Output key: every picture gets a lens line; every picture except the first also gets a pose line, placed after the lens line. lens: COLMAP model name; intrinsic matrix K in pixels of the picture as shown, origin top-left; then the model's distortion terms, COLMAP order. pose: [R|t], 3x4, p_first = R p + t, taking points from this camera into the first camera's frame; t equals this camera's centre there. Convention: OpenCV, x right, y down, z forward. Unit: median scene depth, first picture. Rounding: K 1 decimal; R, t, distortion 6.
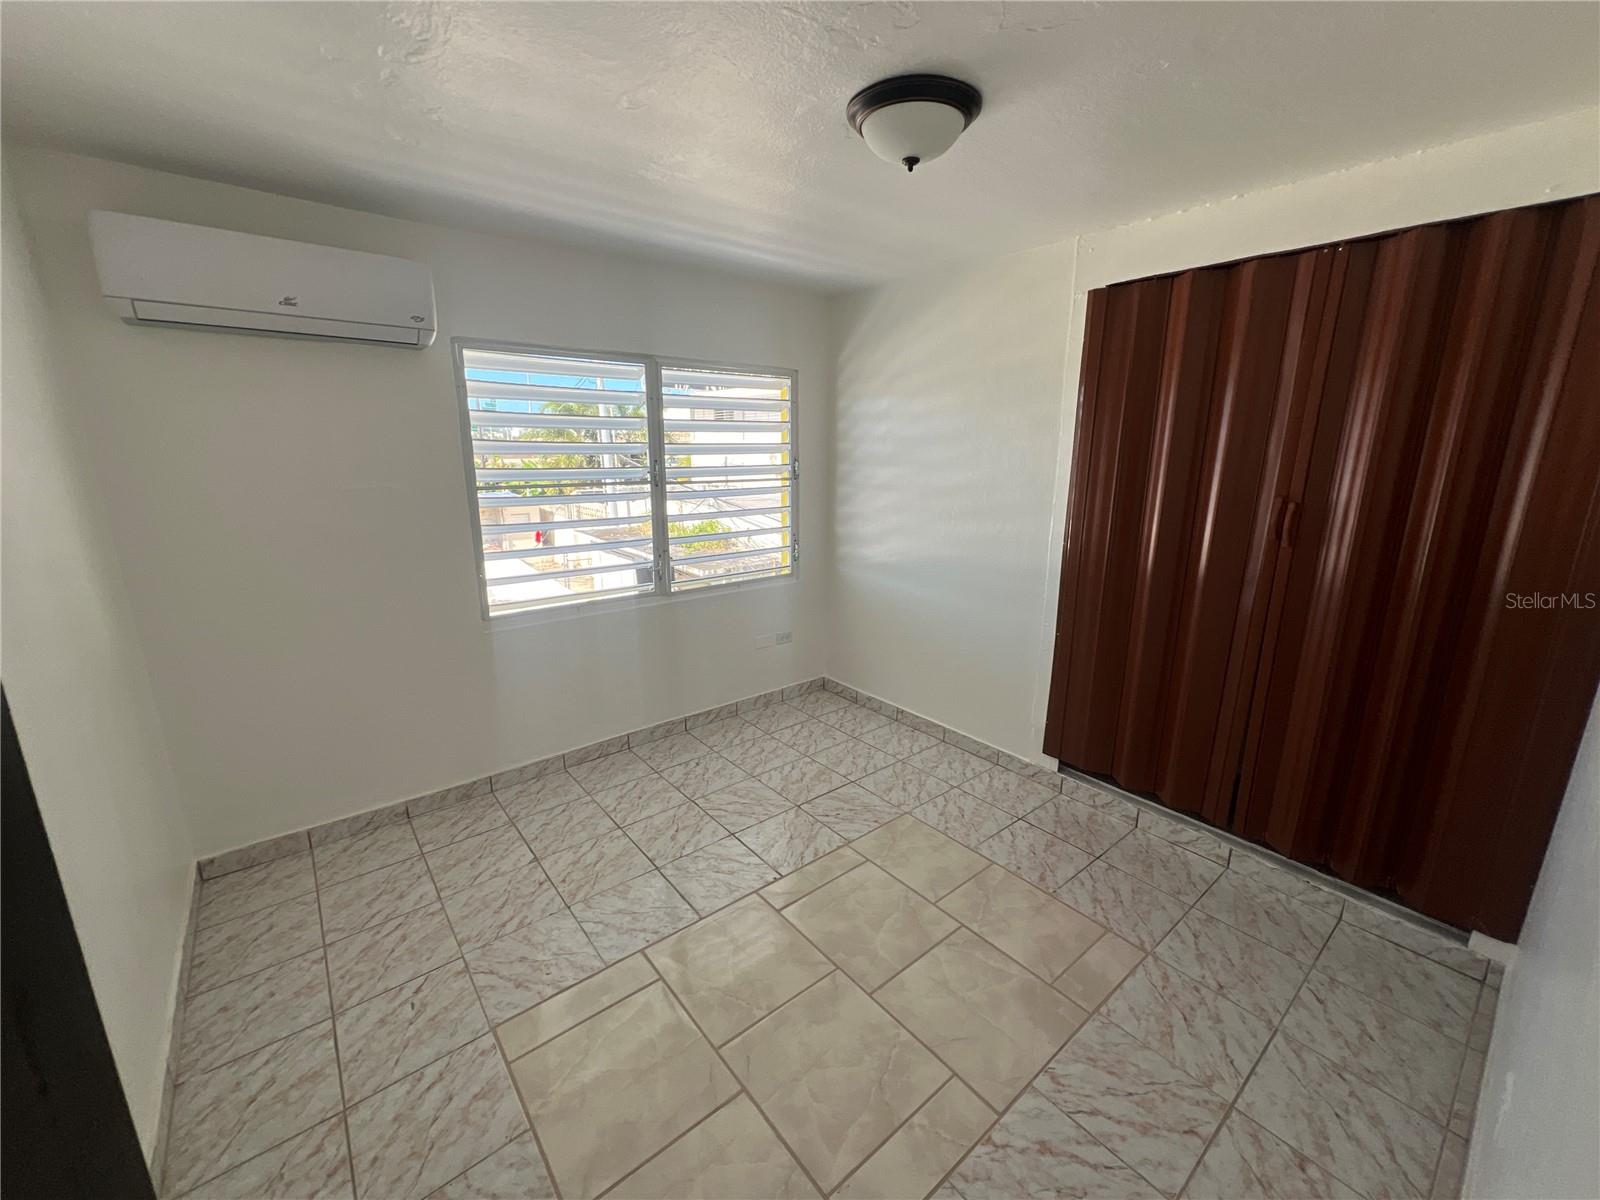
lens RADIAL K [[643.2, 0, 796.6], [0, 643.2, 594.7], [0, 0, 1]] dist [-0.000539, 0.000203]
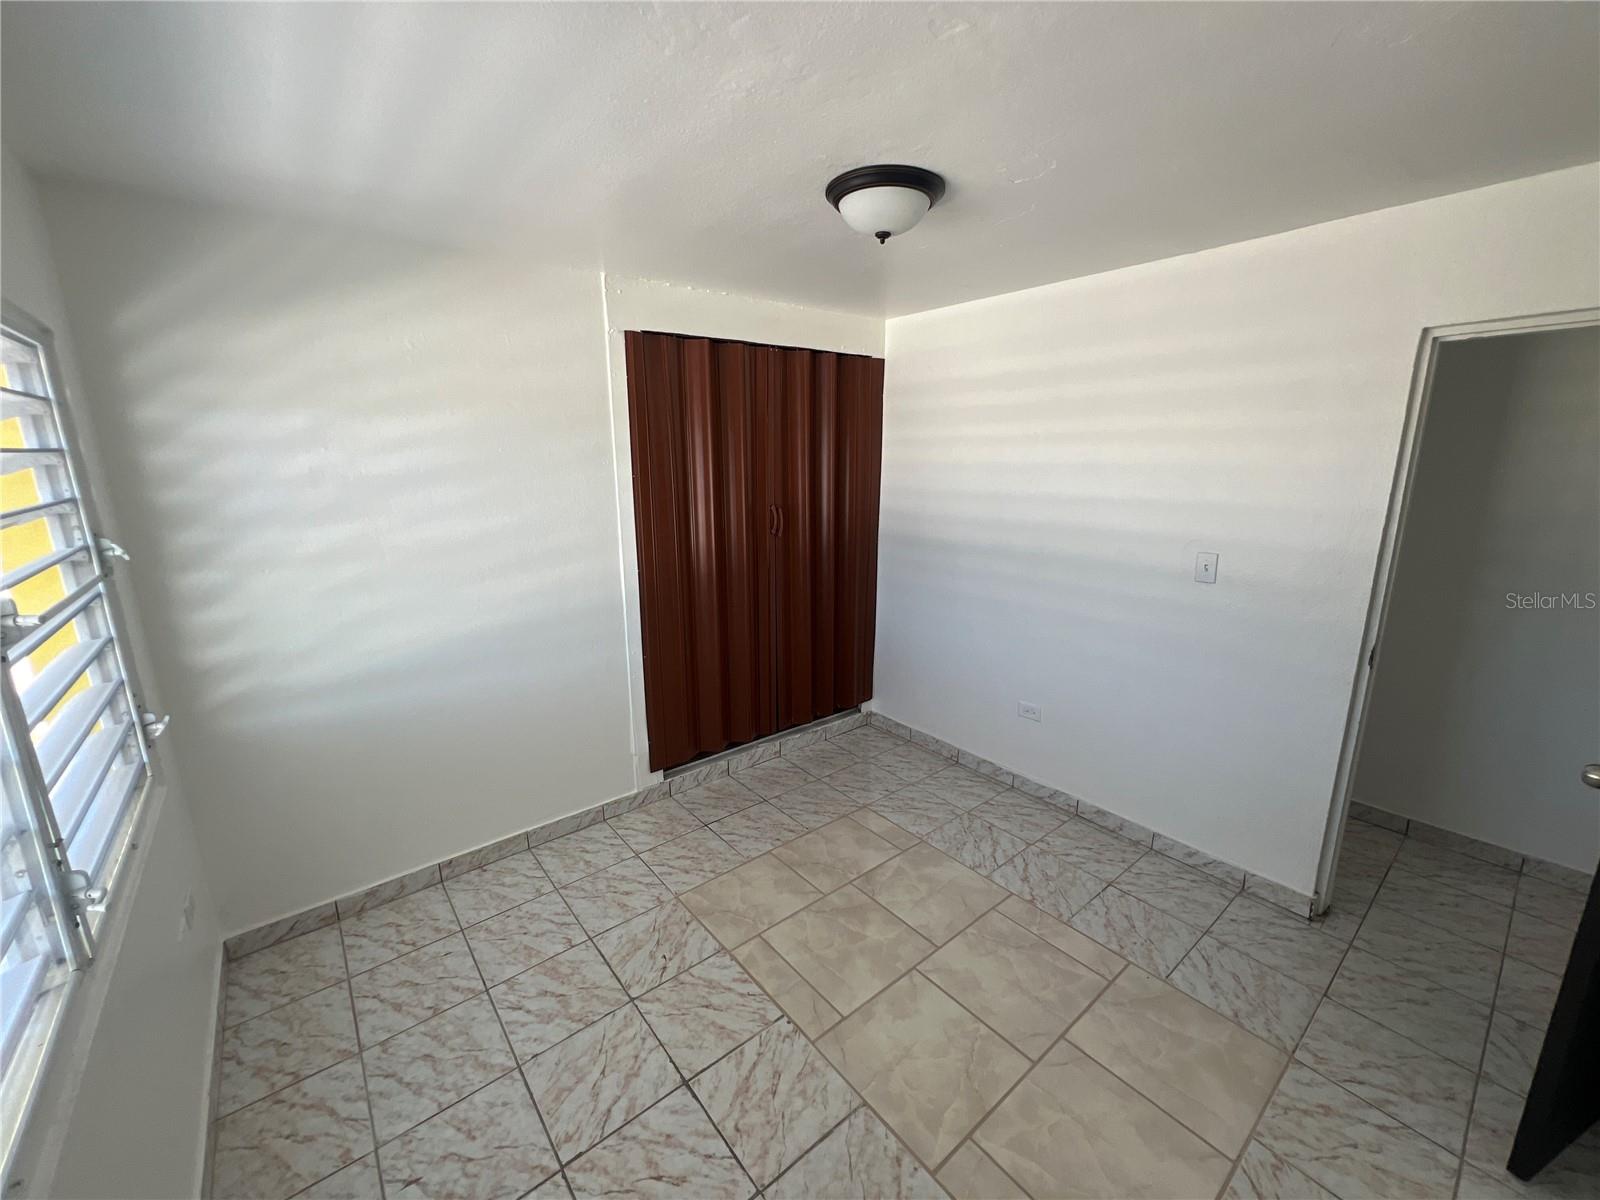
lens RADIAL K [[643.2, 0, 796.6], [0, 643.2, 594.7], [0, 0, 1]] dist [-0.000539, 0.000203]
pose [[0.001698, -0.222413, 0.974951, -0.770939], [0.239836, 0.946587, 0.215525, -0.262833], [-0.970812, 0.233462, 0.054950, 0.901240]]
